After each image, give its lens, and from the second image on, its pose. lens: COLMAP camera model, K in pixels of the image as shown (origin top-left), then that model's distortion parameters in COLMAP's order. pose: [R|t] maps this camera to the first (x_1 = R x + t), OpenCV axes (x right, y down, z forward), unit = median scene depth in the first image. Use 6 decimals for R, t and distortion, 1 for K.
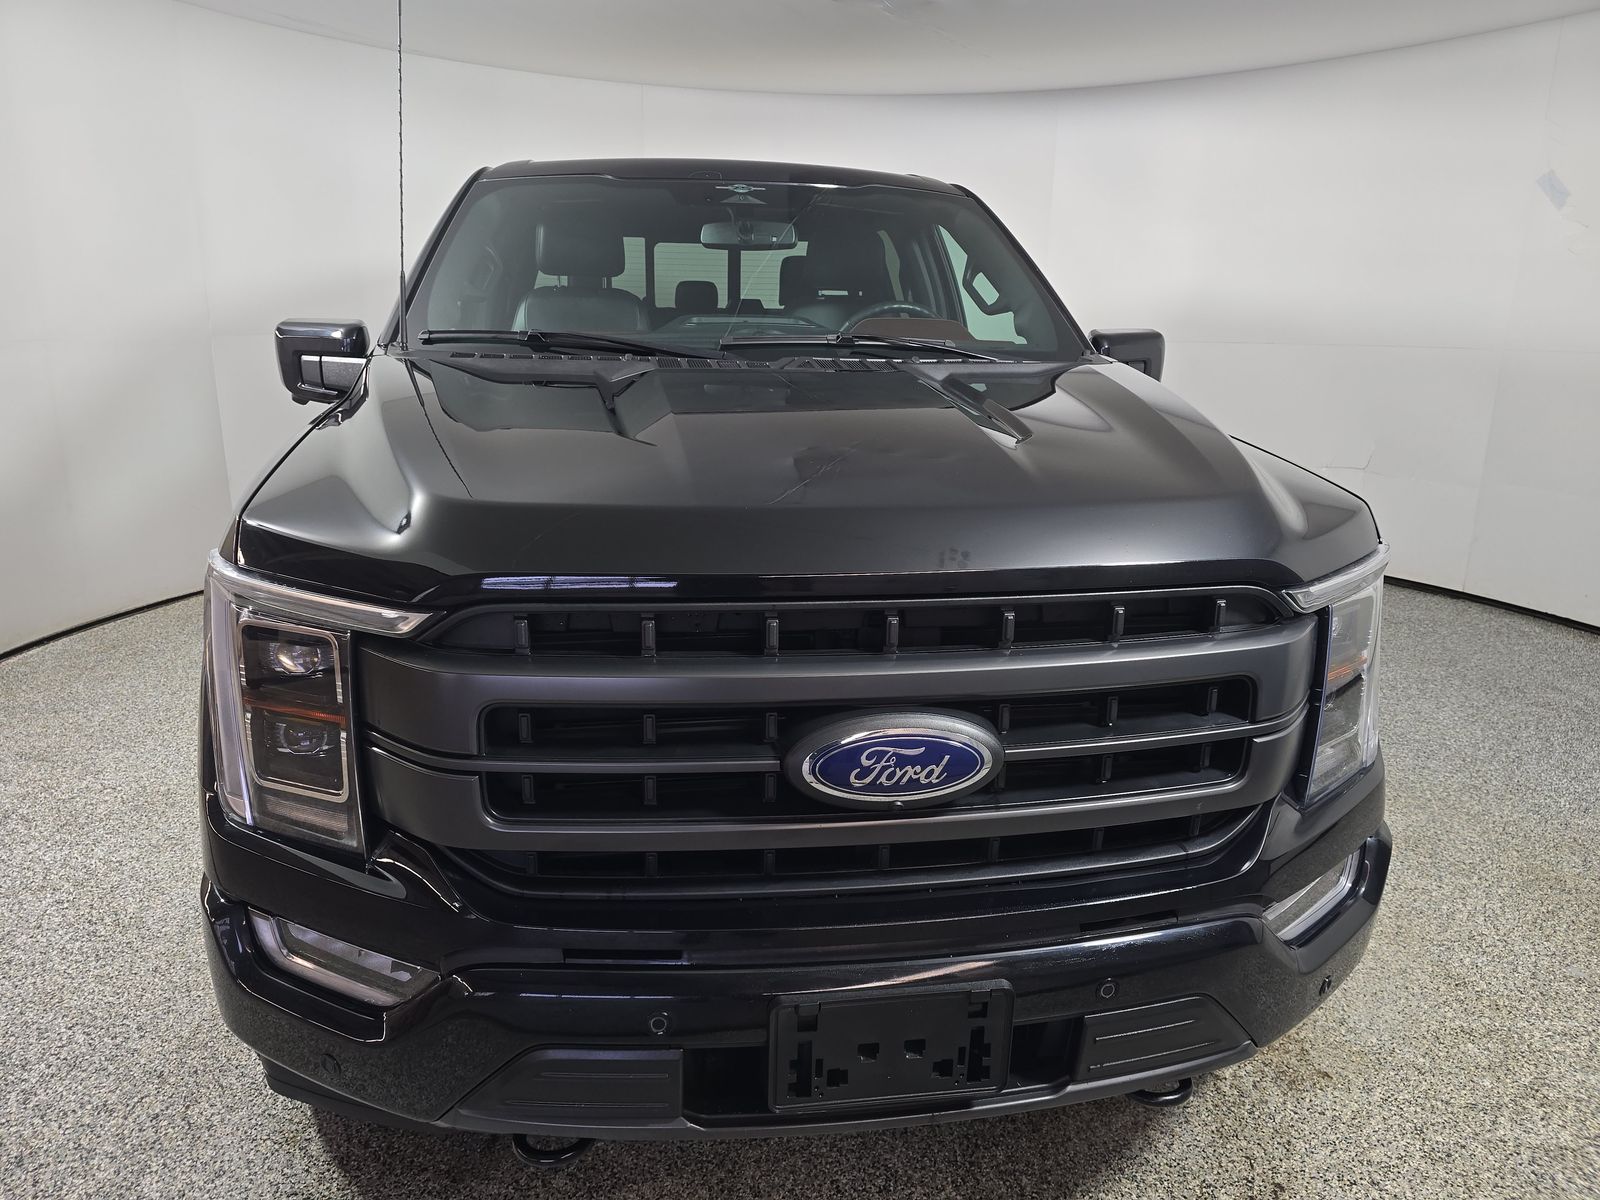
lens RADIAL K [[1053.5, 0, 800.5], [0, 1053.5, 601.6], [0, 0, 1]] dist [0.037744, -0.026207]
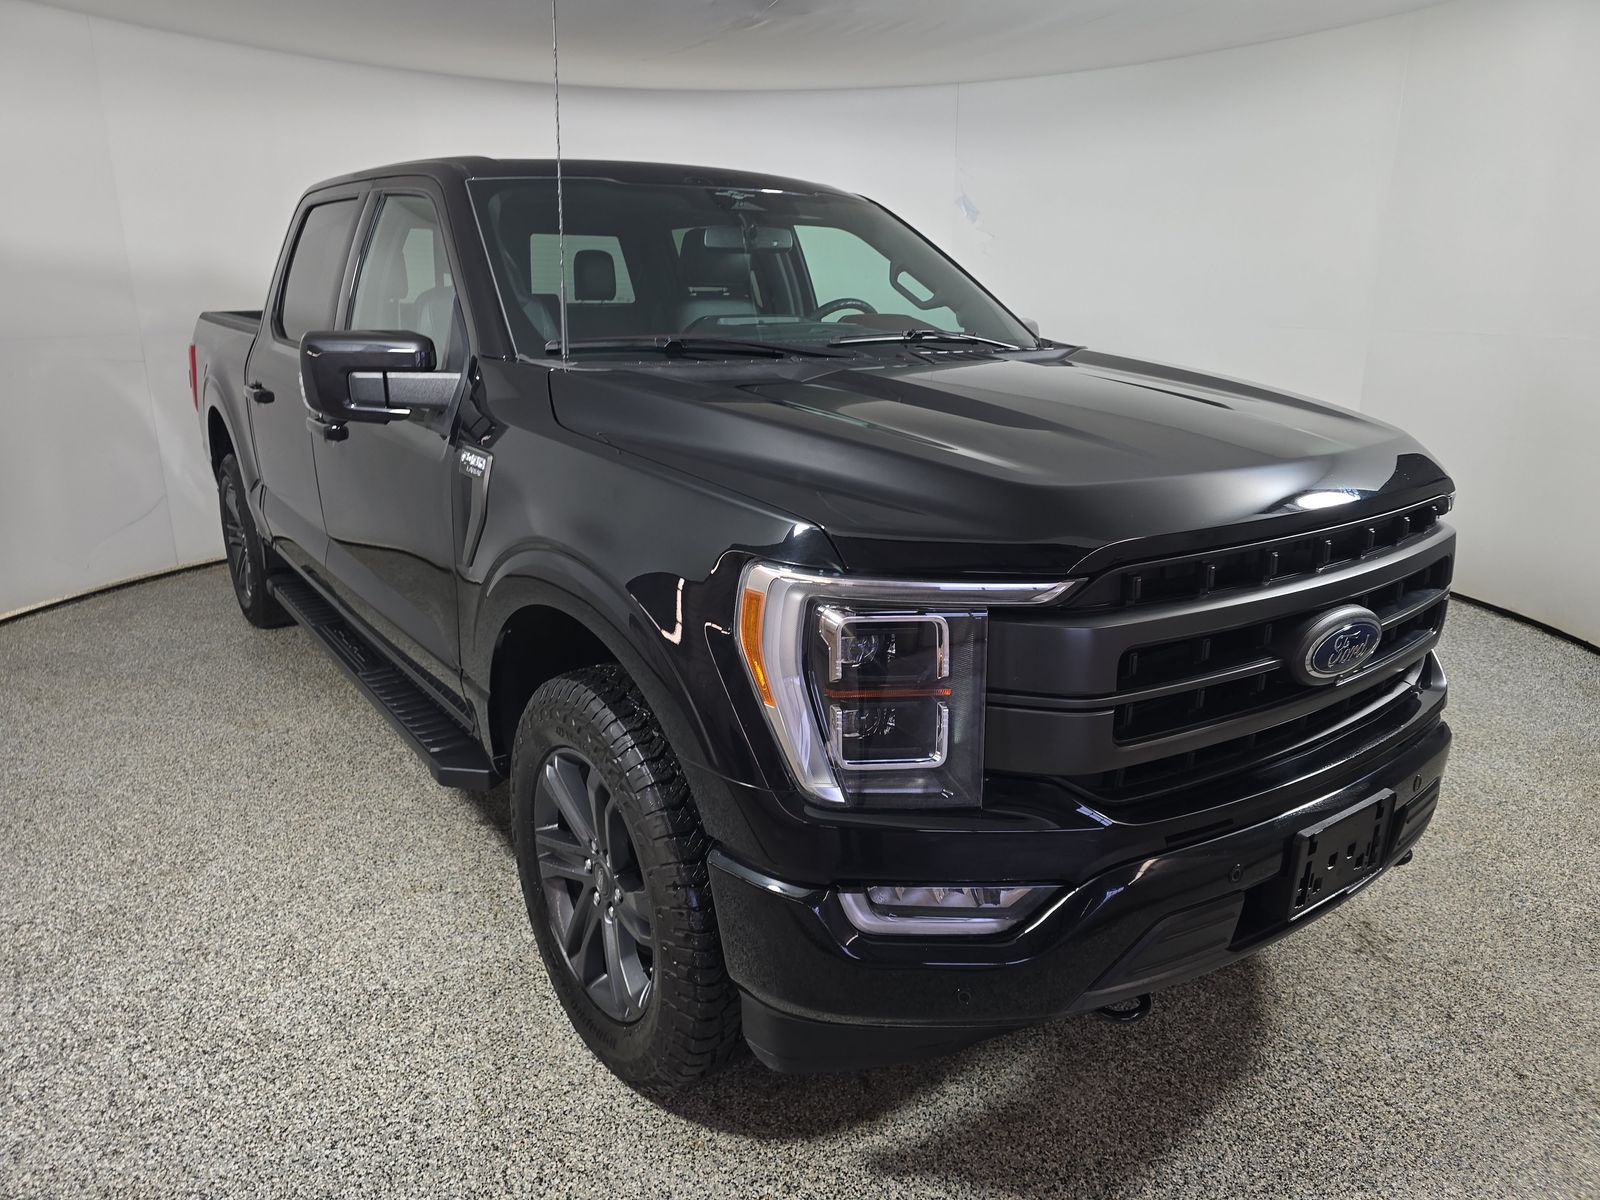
lens RADIAL K [[1053.5, 0, 809.2], [0, 1053.5, 596.5], [0, 0, 1]] dist [0.037744, -0.026207]
pose [[0.902070, -0.135135, 0.409888, -0.524322], [0.131308, 0.990628, 0.037618, -0.026207], [-0.411130, 0.019887, 0.911360, 0.018814]]
